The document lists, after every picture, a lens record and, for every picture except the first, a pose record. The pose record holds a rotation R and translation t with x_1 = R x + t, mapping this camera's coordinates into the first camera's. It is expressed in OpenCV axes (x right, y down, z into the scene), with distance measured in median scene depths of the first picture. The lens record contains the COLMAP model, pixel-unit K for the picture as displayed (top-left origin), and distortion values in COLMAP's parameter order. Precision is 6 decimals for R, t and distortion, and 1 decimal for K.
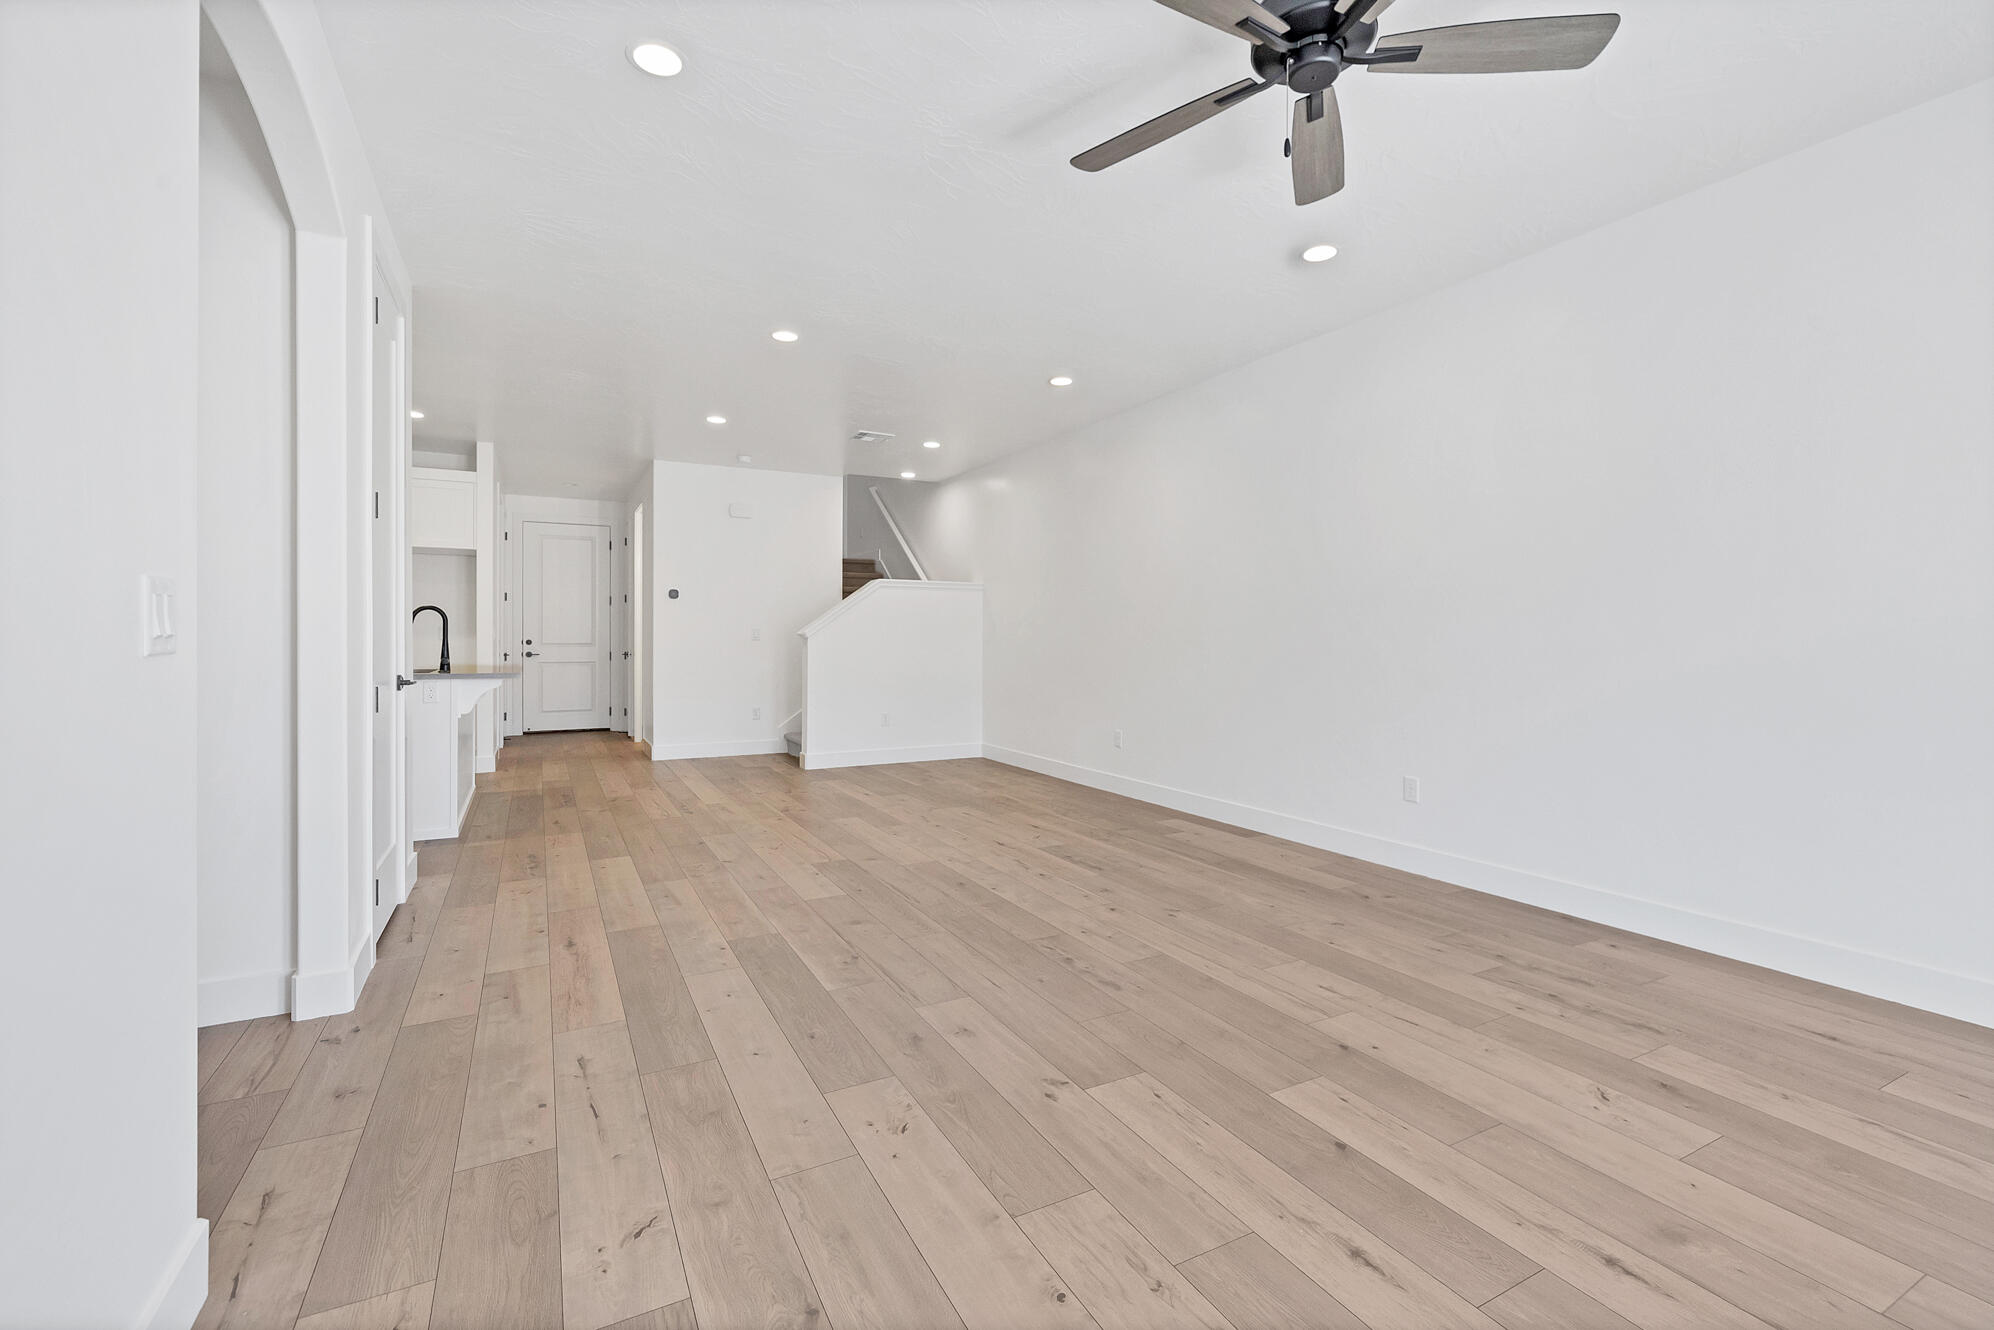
lens RADIAL K [[863.8, 0, 1001.1], [0, 863.8, 641.4], [0, 0, 1]] dist [0.002936, -0.000321]
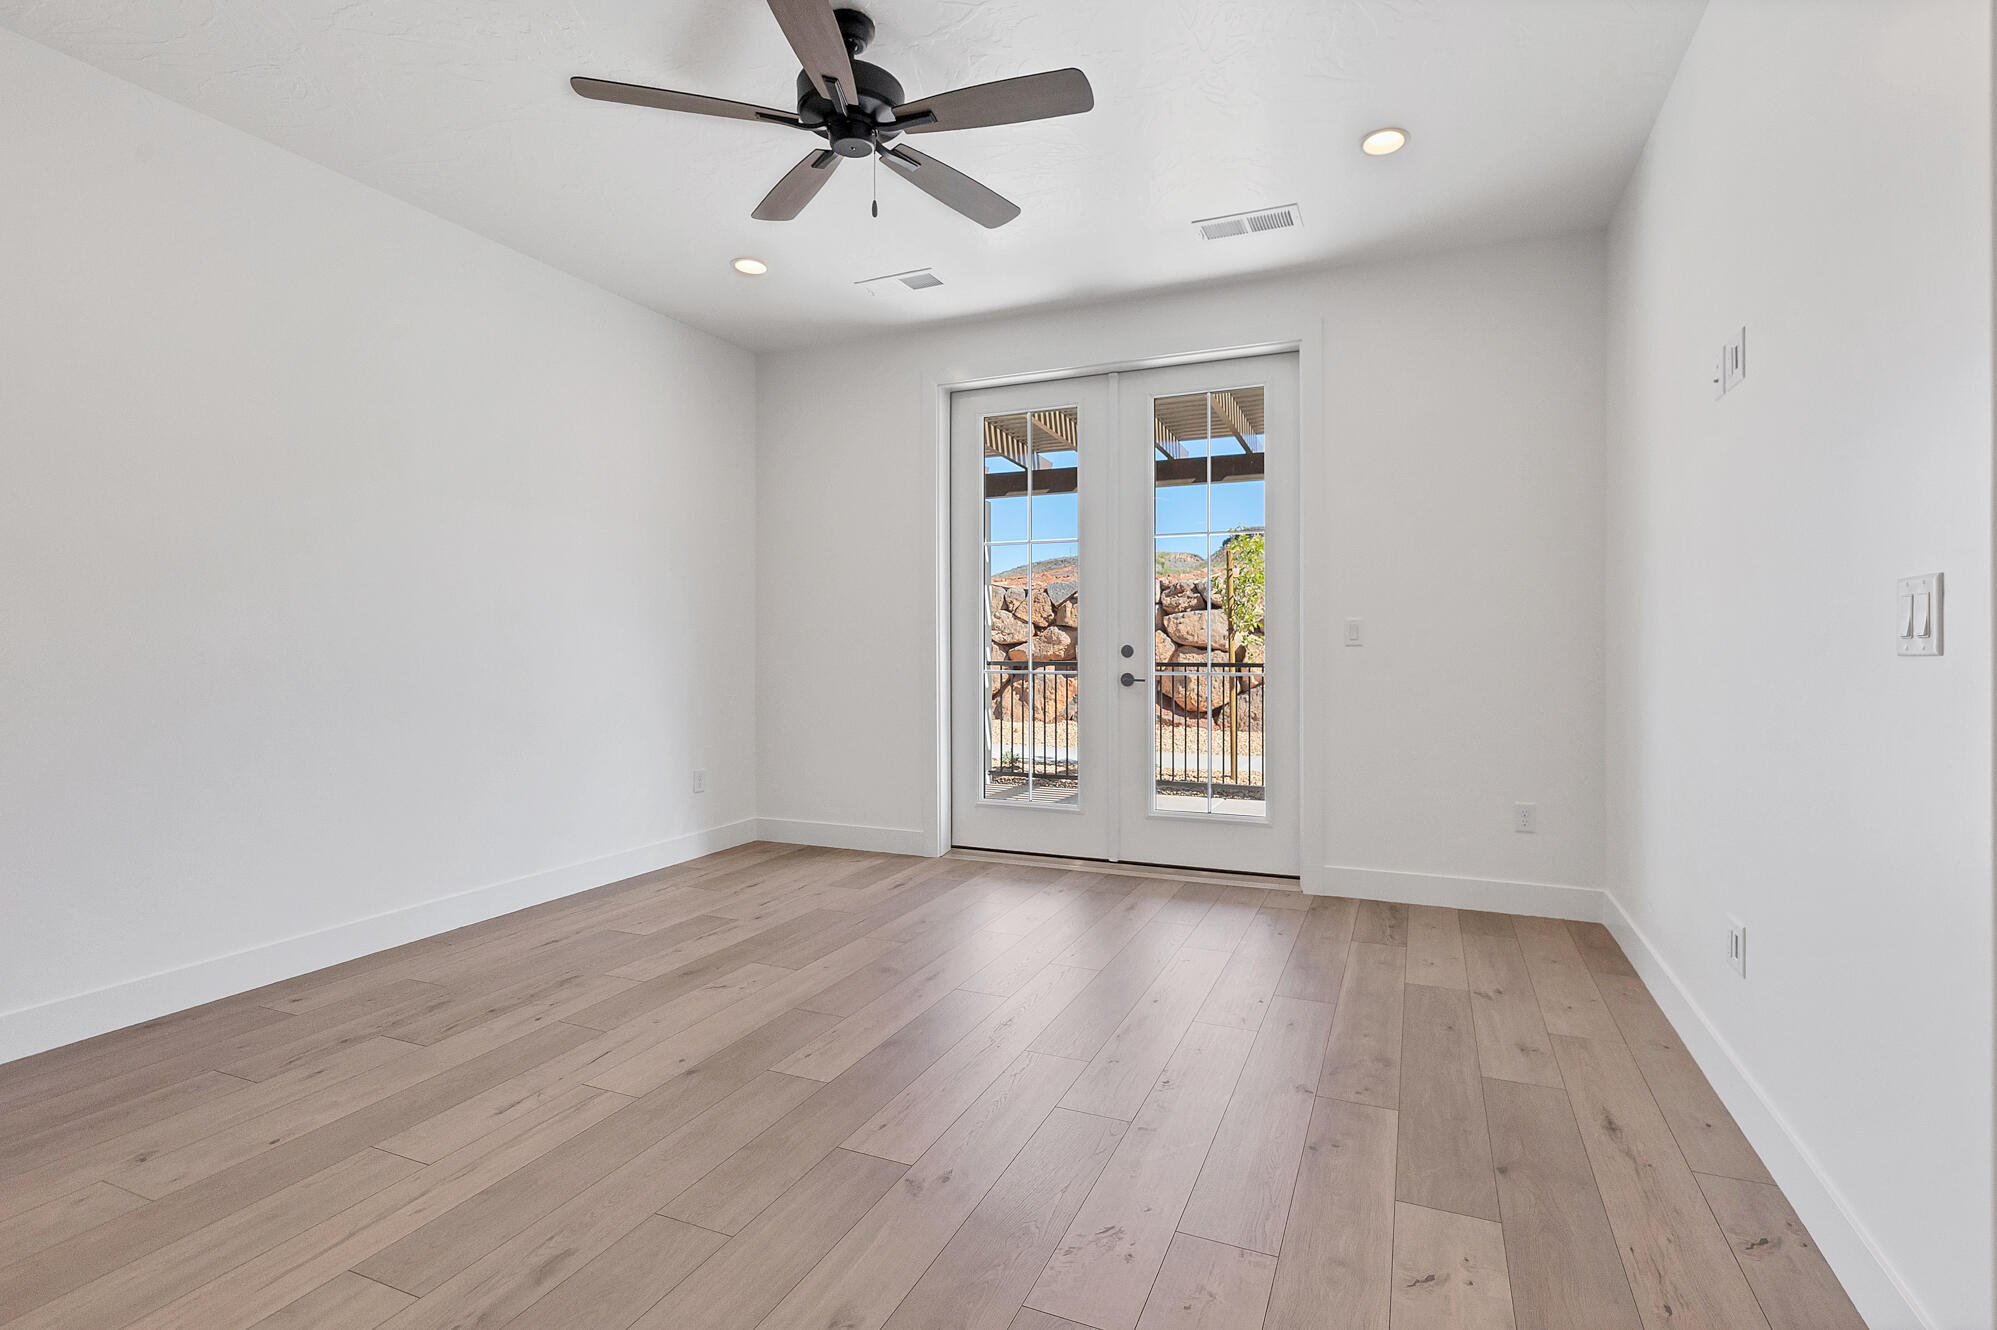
lens RADIAL K [[897.0, 0, 1070.3], [0, 897.0, 643.9], [0, 0, 1]] dist [0.008370, 0.000159]
pose [[-0.649319, -0.001348, 0.760515, -0.521911], [0.001519, 0.999994, 0.003070, -0.002444], [-0.760514, 0.003148, -0.649313, 1.107921]]
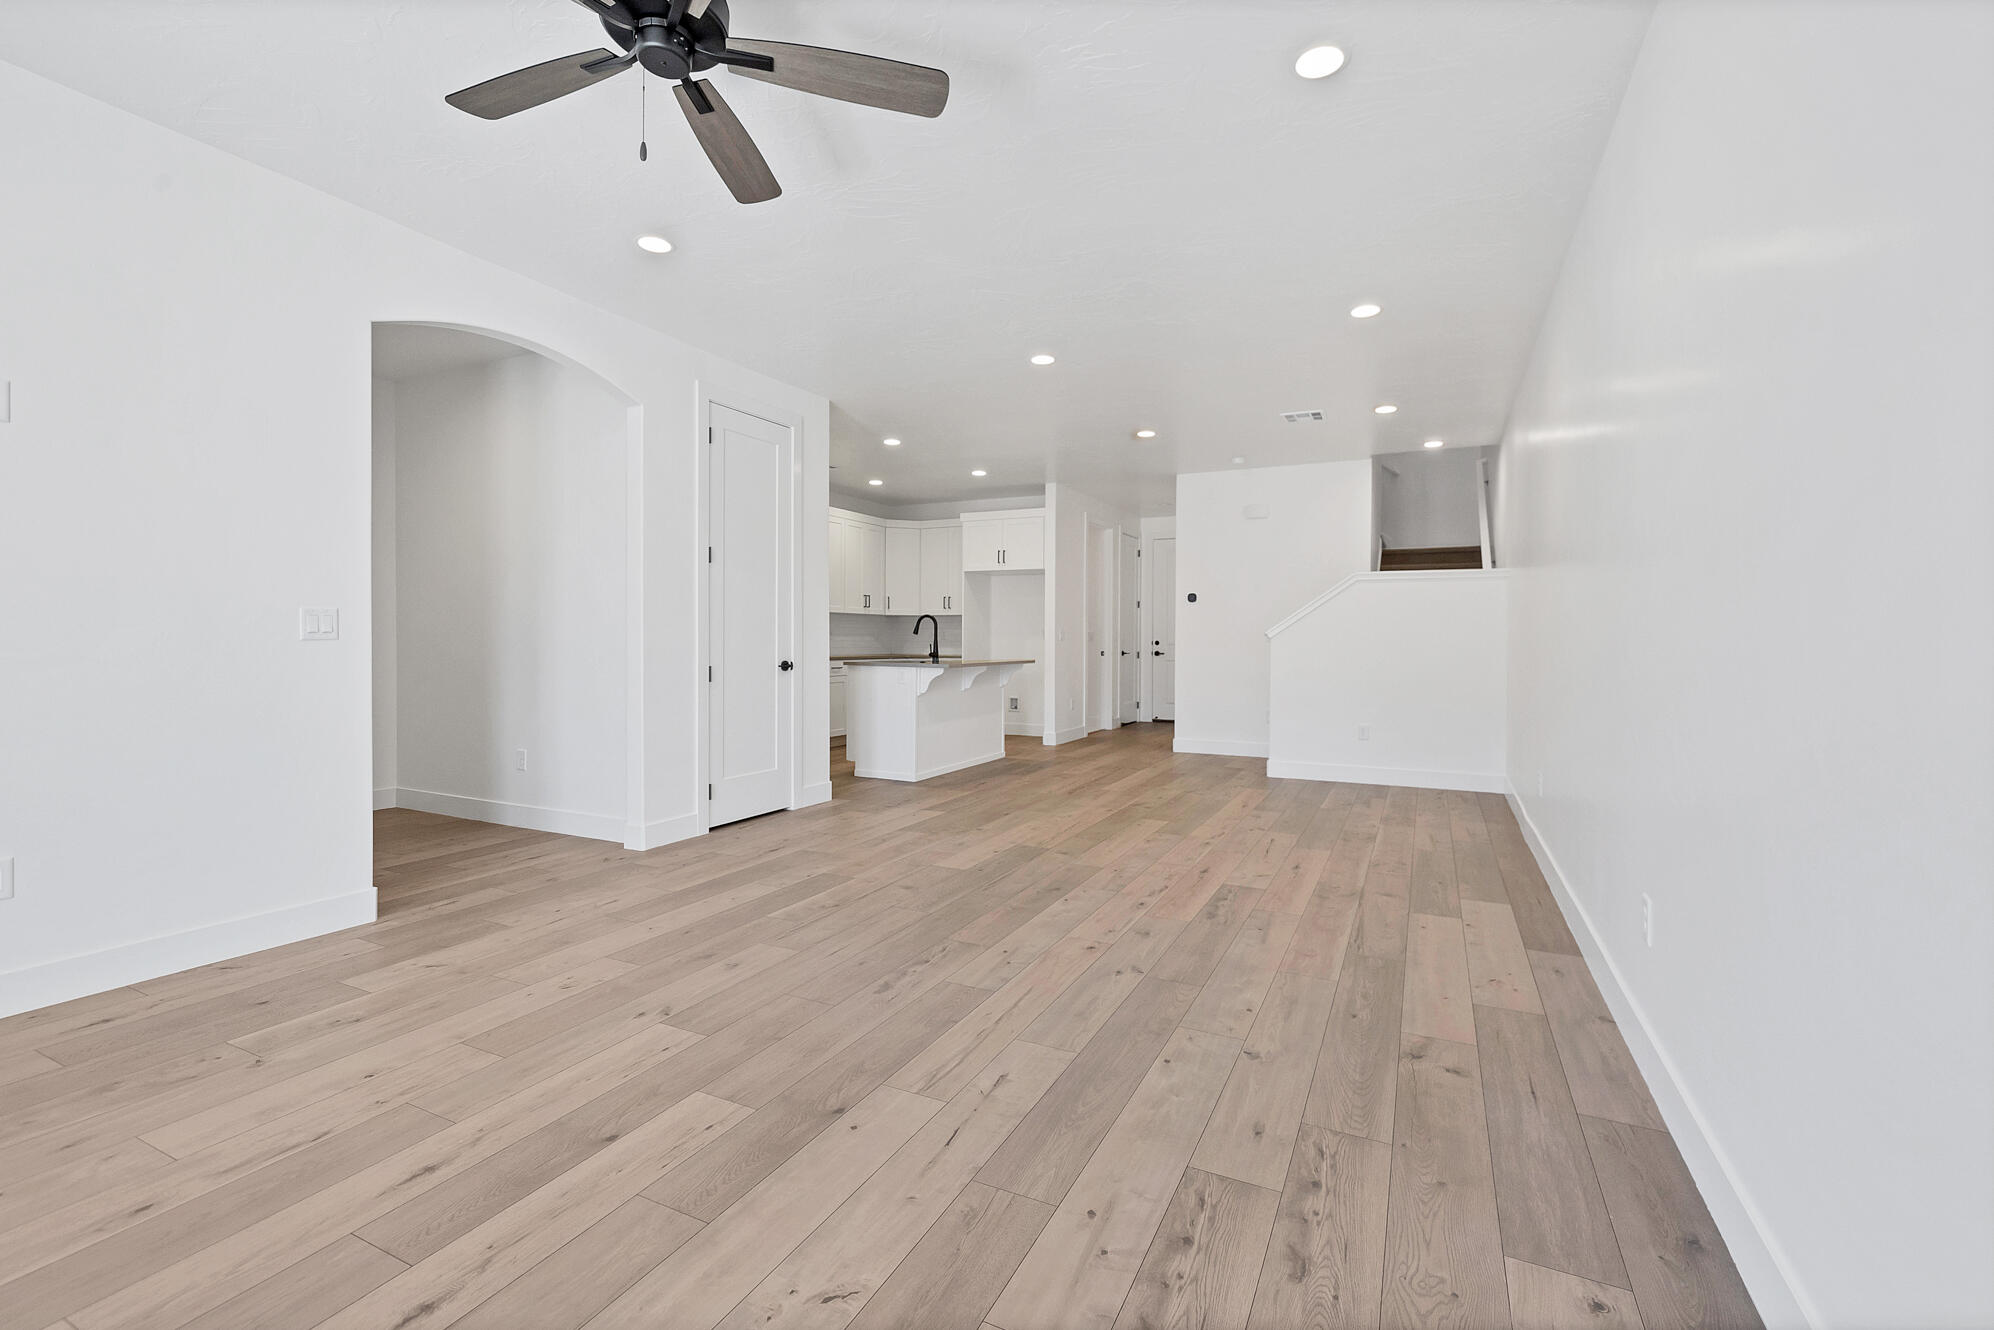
lens RADIAL K [[863.8, 0, 1001.1], [0, 863.8, 641.4], [0, 0, 1]] dist [0.002936, -0.000321]
pose [[0.582887, 0.003900, -0.812544, 0.994221], [-0.006445, 0.999979, 0.000177, 0.000743], [0.812528, 0.005134, 0.582900, 0.525133]]
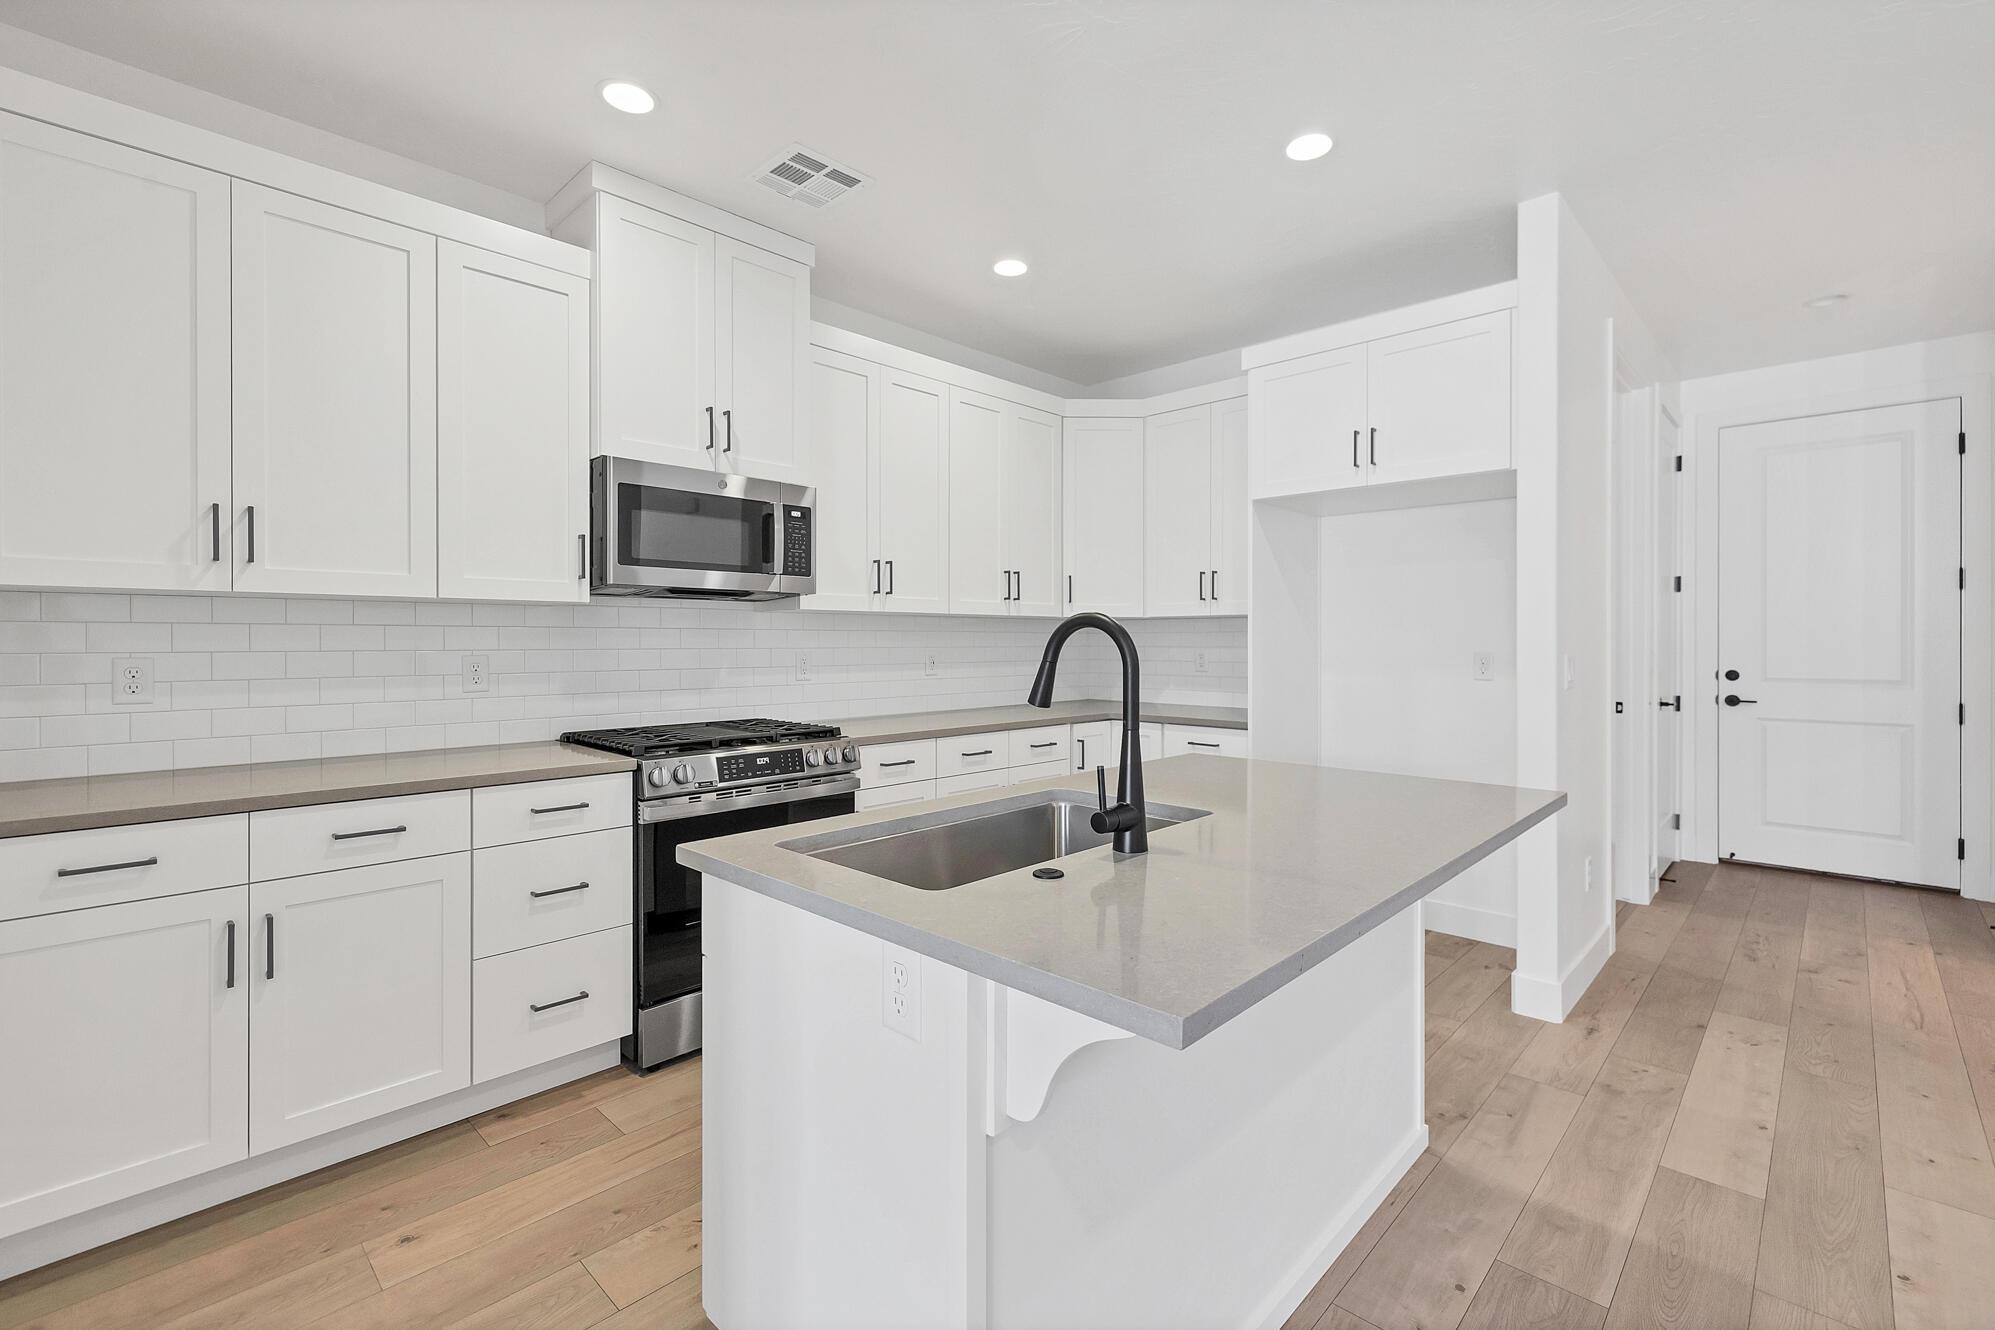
lens RADIAL K [[864.2, 0, 1001.6], [0, 864.2, 641.3], [0, 0, 1]] dist [0.002936, -0.000321]
pose [[0.306526, -0.000247, -0.951862, -0.743914], [-0.001468, 0.999999, -0.000732, -0.060268], [0.951861, 0.001622, 0.306525, 1.637079]]
